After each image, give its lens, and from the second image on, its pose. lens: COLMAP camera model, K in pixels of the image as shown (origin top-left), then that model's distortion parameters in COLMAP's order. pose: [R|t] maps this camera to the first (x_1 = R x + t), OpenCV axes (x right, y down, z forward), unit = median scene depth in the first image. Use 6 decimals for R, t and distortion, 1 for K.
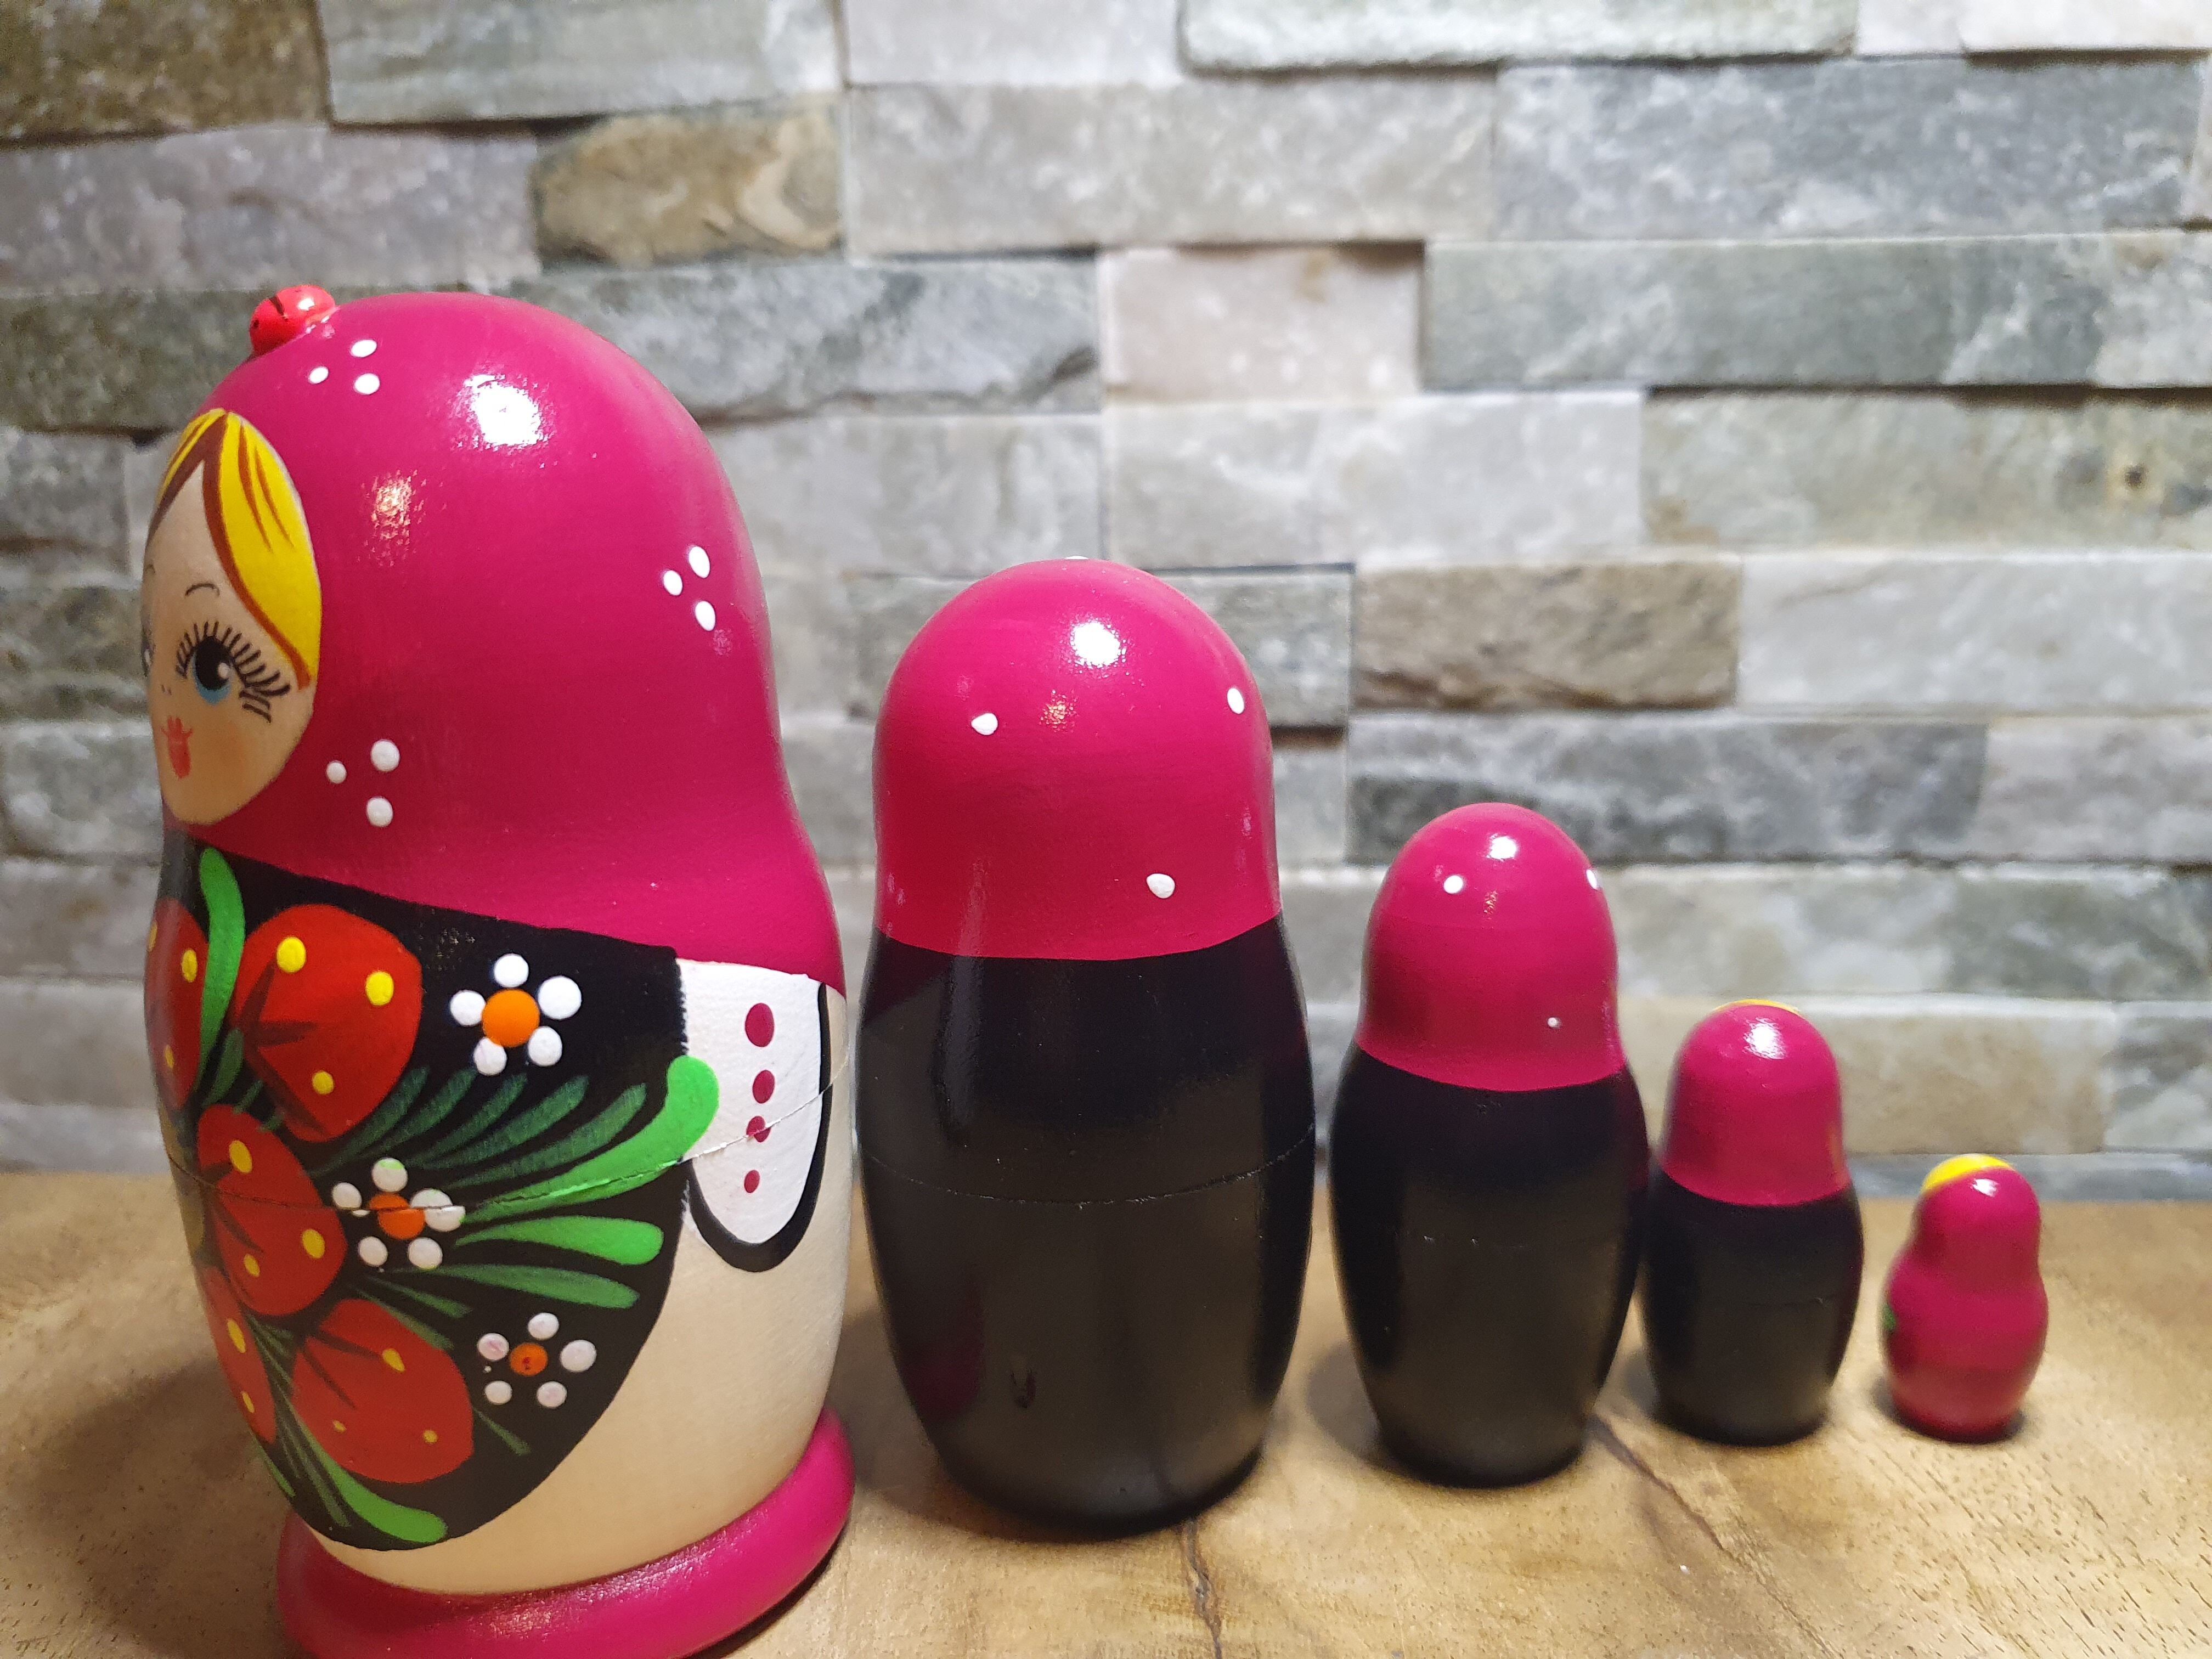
lens RADIAL K [[1902.8, 0, 1107.7], [0, 1902.8, 816.8], [0, 0, 1]] dist [-0.044930, 0.034715]
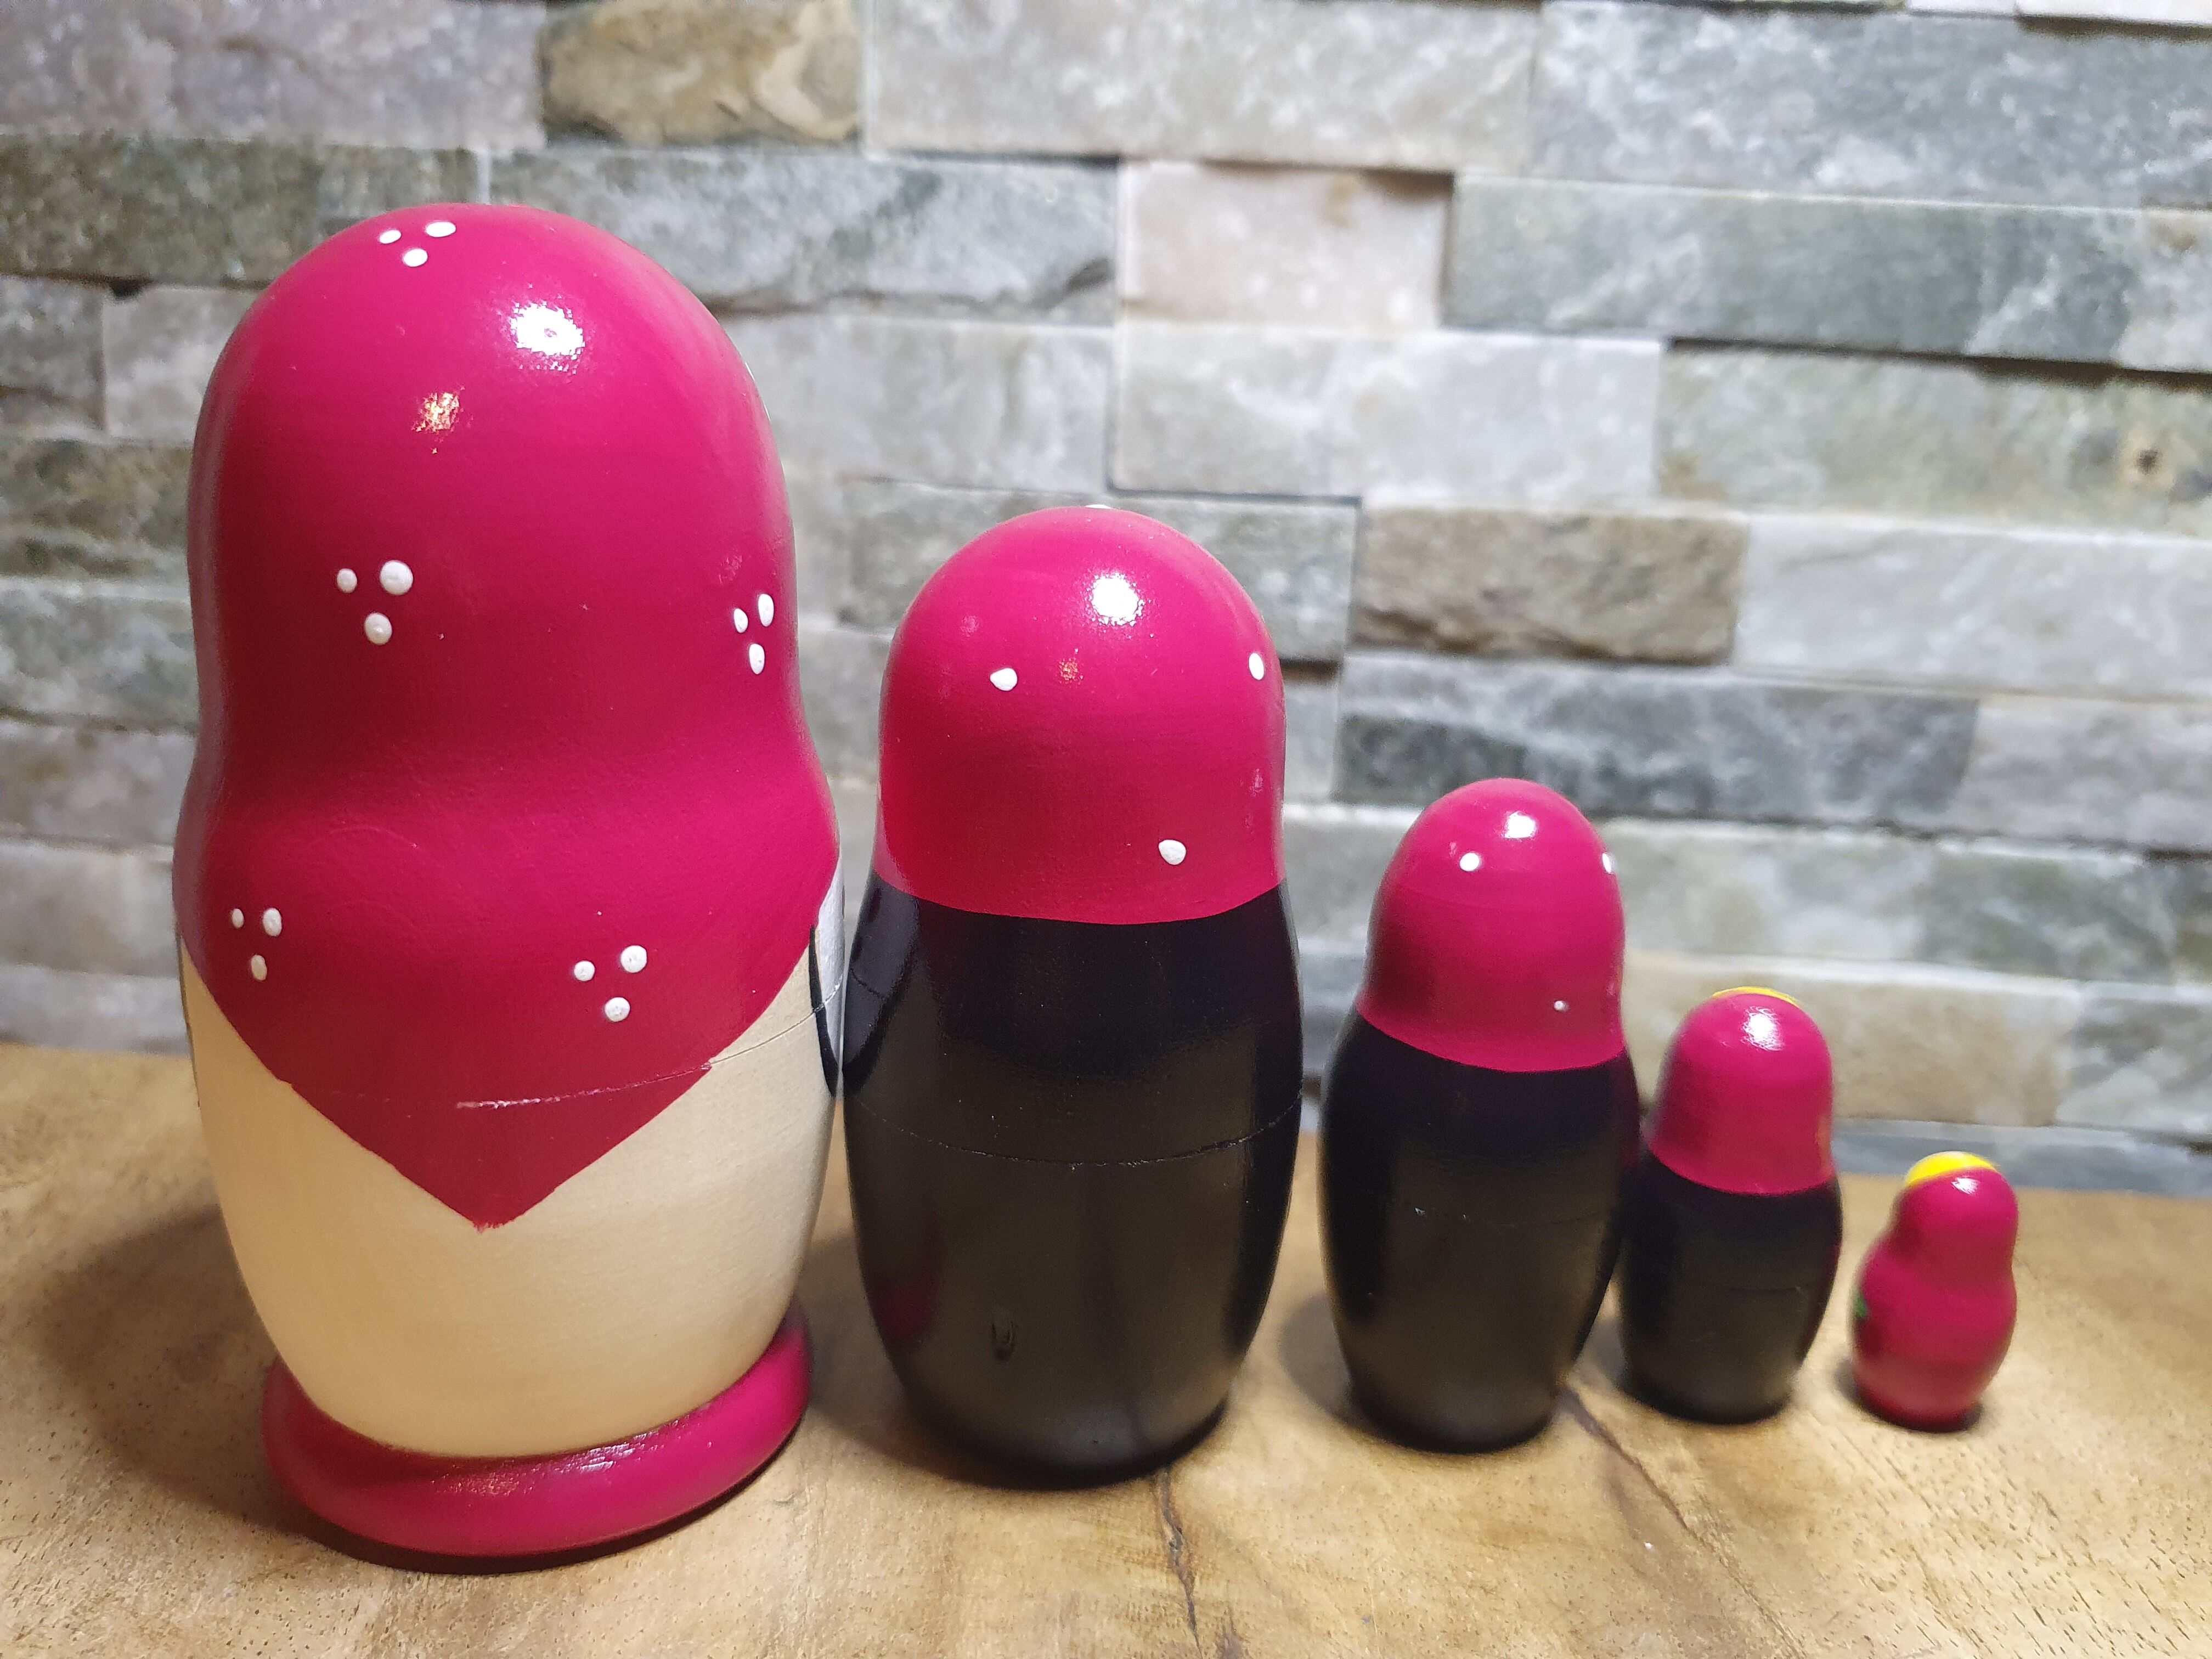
lens RADIAL K [[1902.8, 0, 1100.5], [0, 1902.8, 813.9], [0, 0, 1]] dist [-0.044930, 0.034715]
pose [[0.998052, 0.057271, 0.024761, -0.020688], [-0.058658, 0.996503, 0.059503, -0.020977], [-0.021267, -0.060840, 0.997921, 0.008039]]
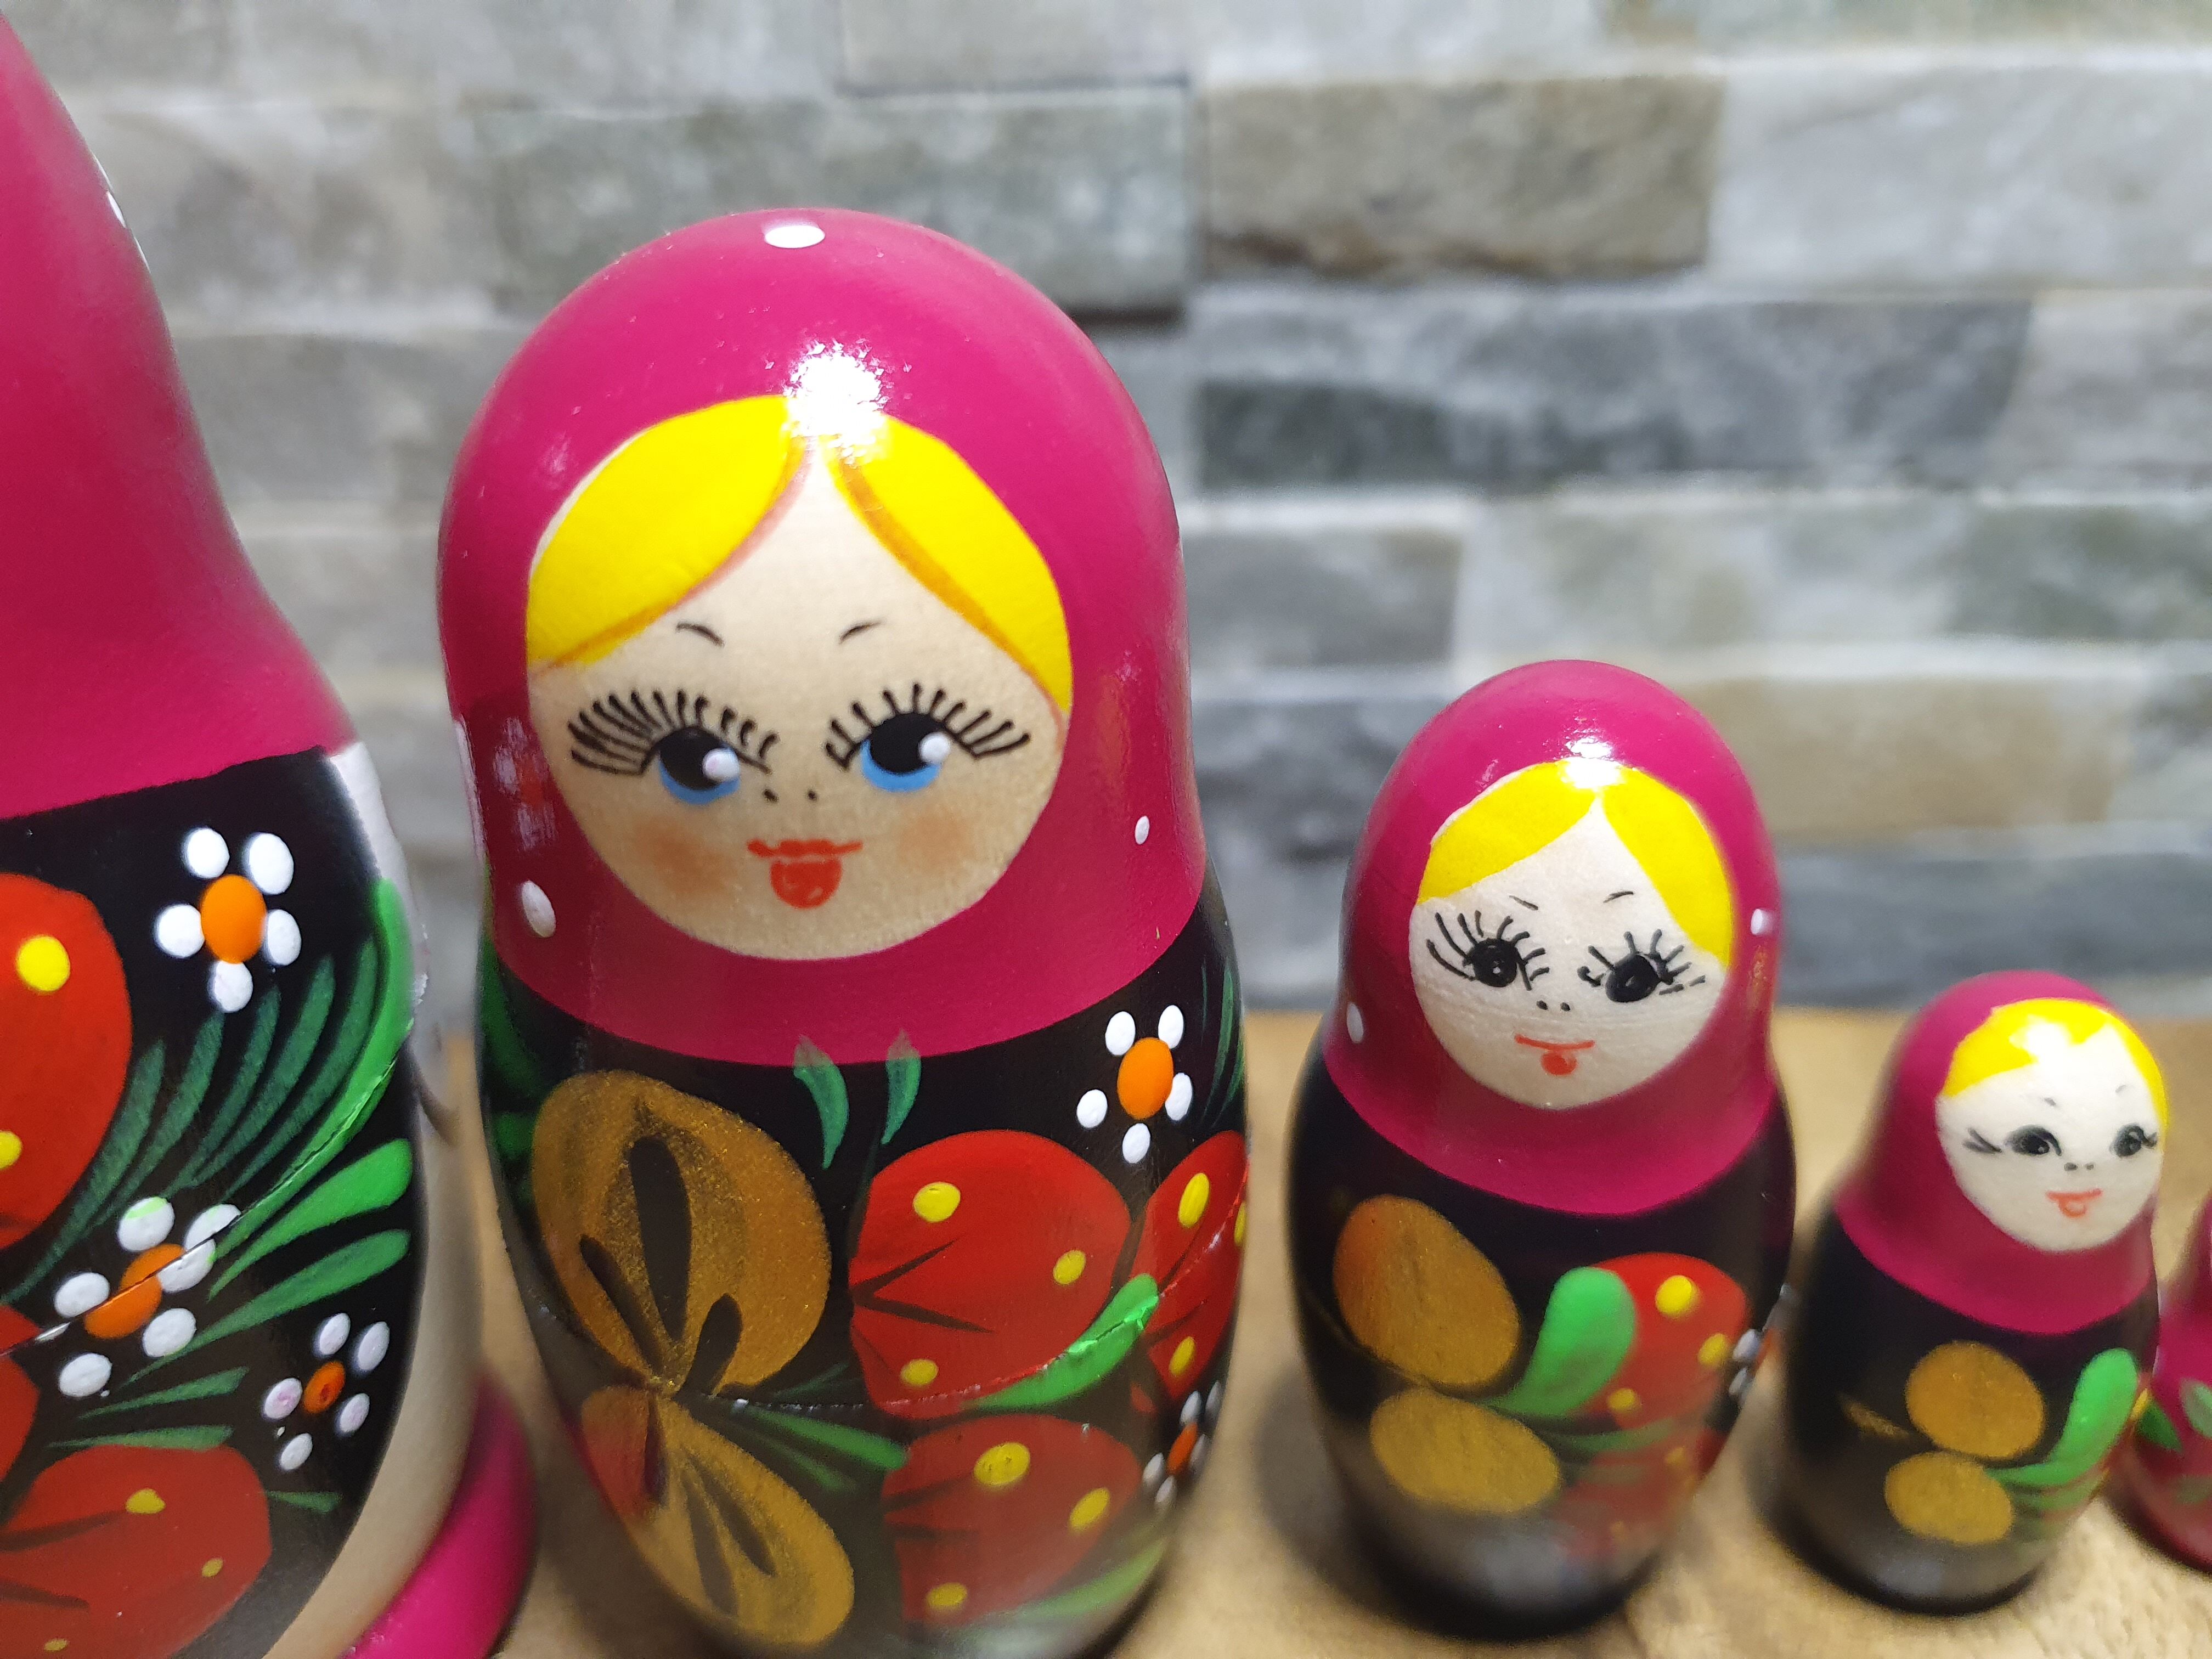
lens RADIAL K [[1909.0, 0, 1138.0], [0, 1909.0, 811.7], [0, 0, 1]] dist [-0.065428, 0.039967]
pose [[0.996611, -0.040000, 0.071876, 0.049796], [0.017748, 0.957787, 0.286930, -0.074136], [-0.080319, -0.284682, 0.955251, 0.259643]]
